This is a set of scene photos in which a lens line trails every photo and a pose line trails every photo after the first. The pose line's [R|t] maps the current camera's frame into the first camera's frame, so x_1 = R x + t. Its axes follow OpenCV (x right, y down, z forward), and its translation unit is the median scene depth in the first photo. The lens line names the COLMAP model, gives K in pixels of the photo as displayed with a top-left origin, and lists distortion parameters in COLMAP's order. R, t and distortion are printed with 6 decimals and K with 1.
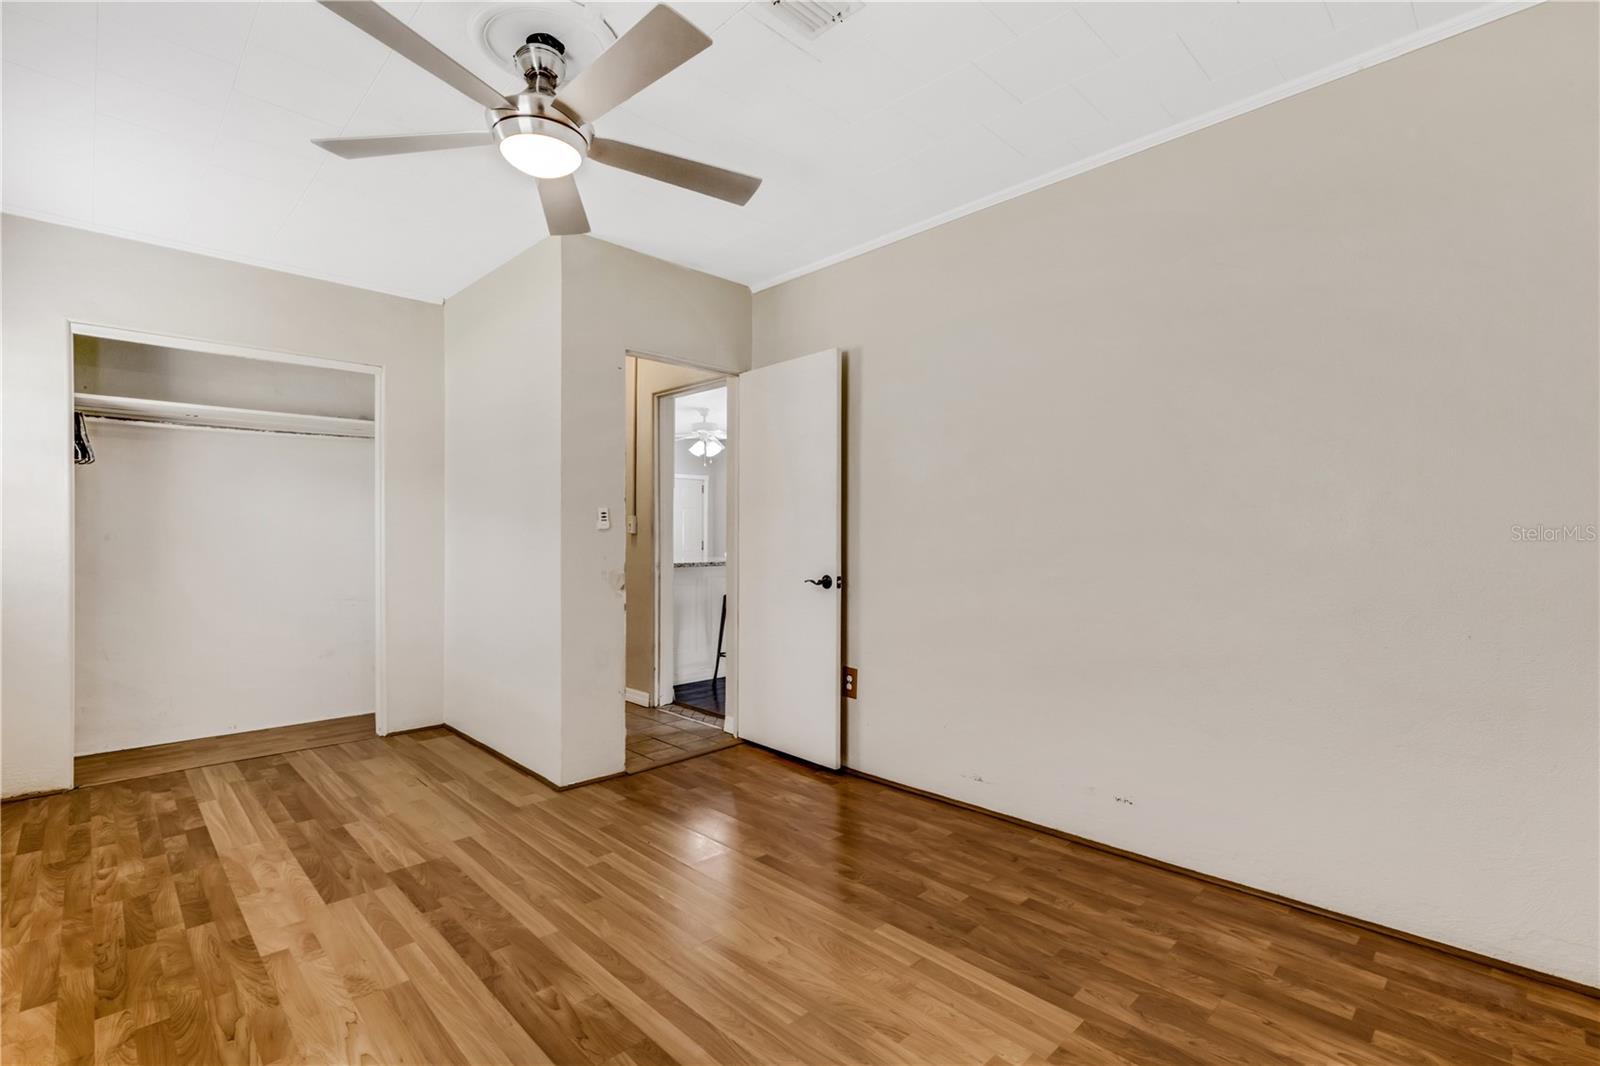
lens RADIAL K [[724.7, 0, 799.0], [0, 724.7, 539.1], [0, 0, 1]] dist [0.007821, 0.000128]
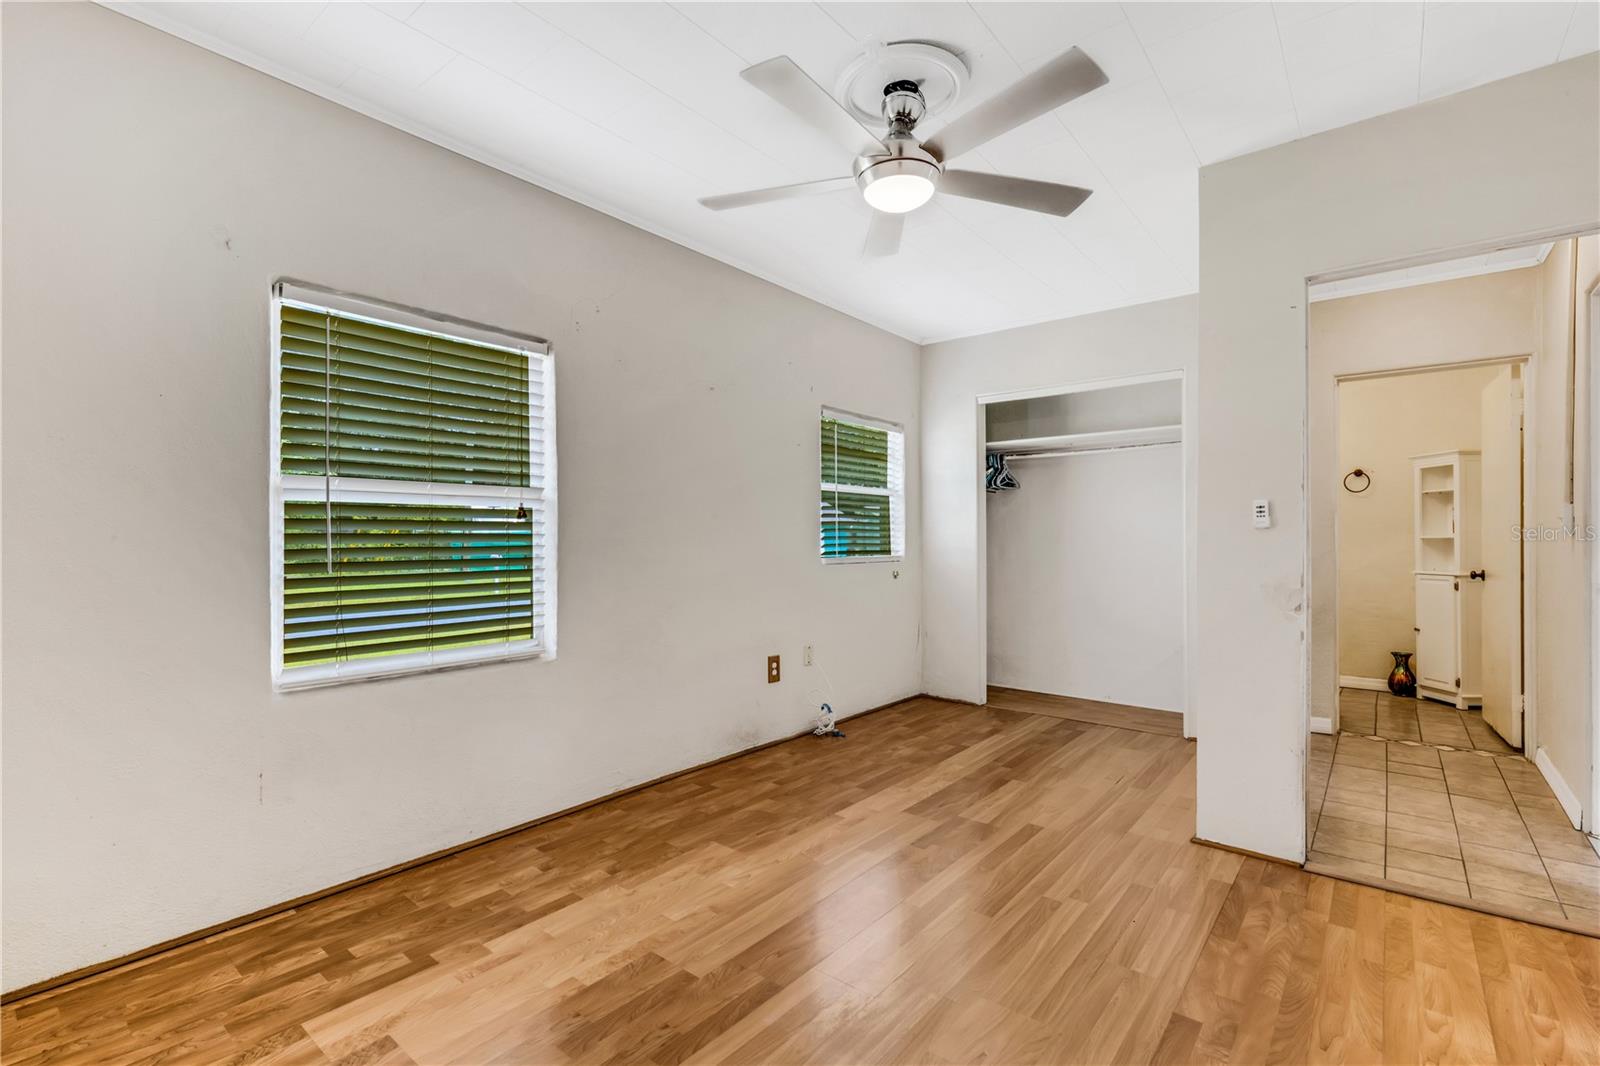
lens RADIAL K [[724.7, 0, 799.0], [0, 724.7, 539.1], [0, 0, 1]] dist [0.007821, 0.000128]
pose [[0.112166, 0.000002, -0.993689, 0.593883], [-0.002820, 0.999996, -0.000316, -0.001003], [0.993685, 0.002838, 0.112166, 0.590276]]
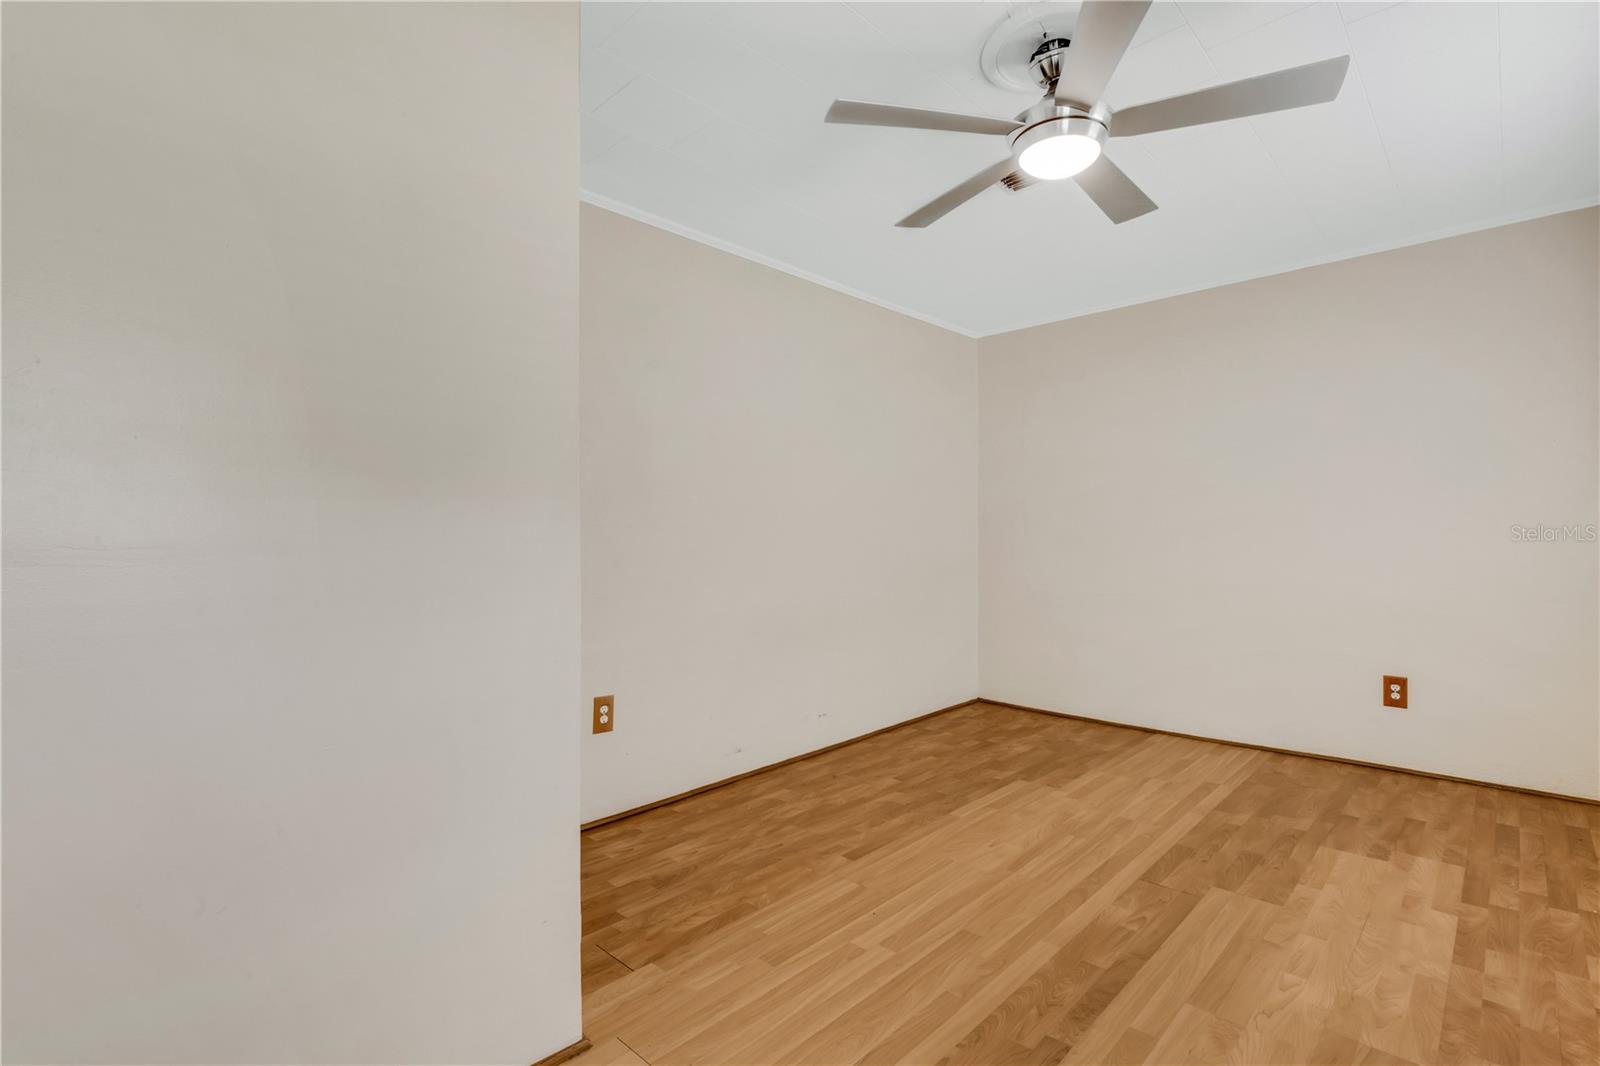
lens RADIAL K [[724.7, 0, 799.0], [0, 724.7, 539.1], [0, 0, 1]] dist [0.007821, 0.000128]
pose [[-0.019296, 0.001239, 0.999813, -1.092307], [0.007254, 0.999973, -0.001099, -0.001358], [-0.999787, 0.007231, -0.019305, 1.124474]]
